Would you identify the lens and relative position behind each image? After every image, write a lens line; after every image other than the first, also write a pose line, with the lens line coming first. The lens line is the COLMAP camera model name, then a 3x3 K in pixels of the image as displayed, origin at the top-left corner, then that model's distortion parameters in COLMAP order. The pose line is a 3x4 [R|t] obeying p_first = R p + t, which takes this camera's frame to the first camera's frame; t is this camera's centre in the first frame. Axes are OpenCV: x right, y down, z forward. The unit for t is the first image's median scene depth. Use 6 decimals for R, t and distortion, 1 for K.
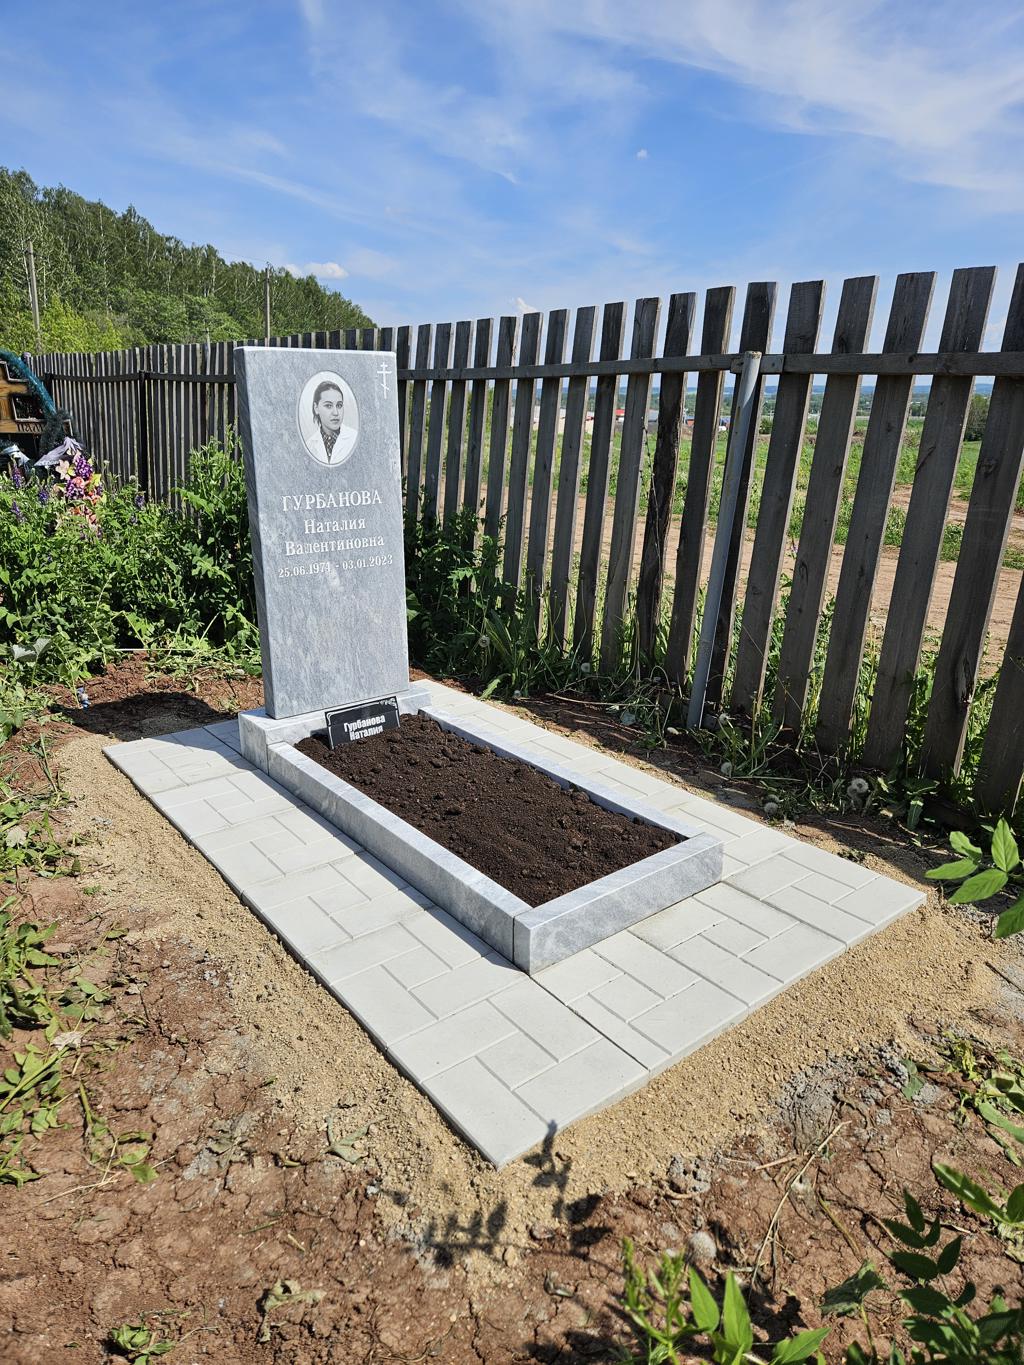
lens RADIAL K [[910.4, 0, 457.4], [0, 910.4, 621.1], [0, 0, 1]] dist [0.060984, -0.073896]
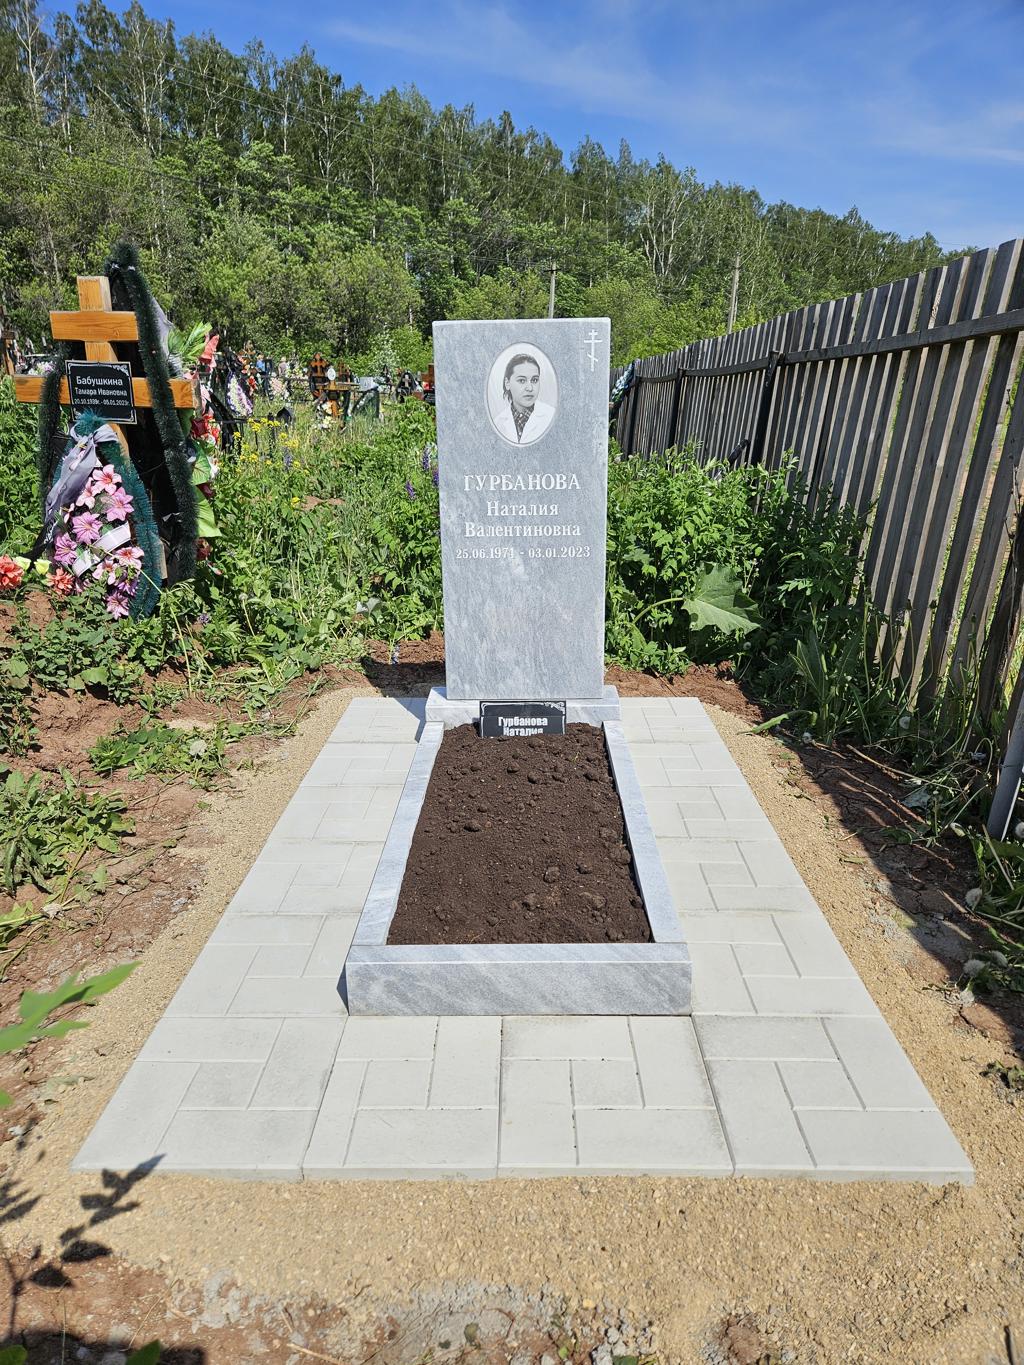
lens RADIAL K [[888.5, 0, 510.0], [0, 888.5, 647.3], [0, 0, 1]] dist [0.074251, -0.077955]
pose [[0.780872, 0.149469, -0.606546, 0.437413], [-0.133368, 0.988456, 0.071883, -0.028363], [0.610288, 0.024762, 0.791792, 0.265864]]
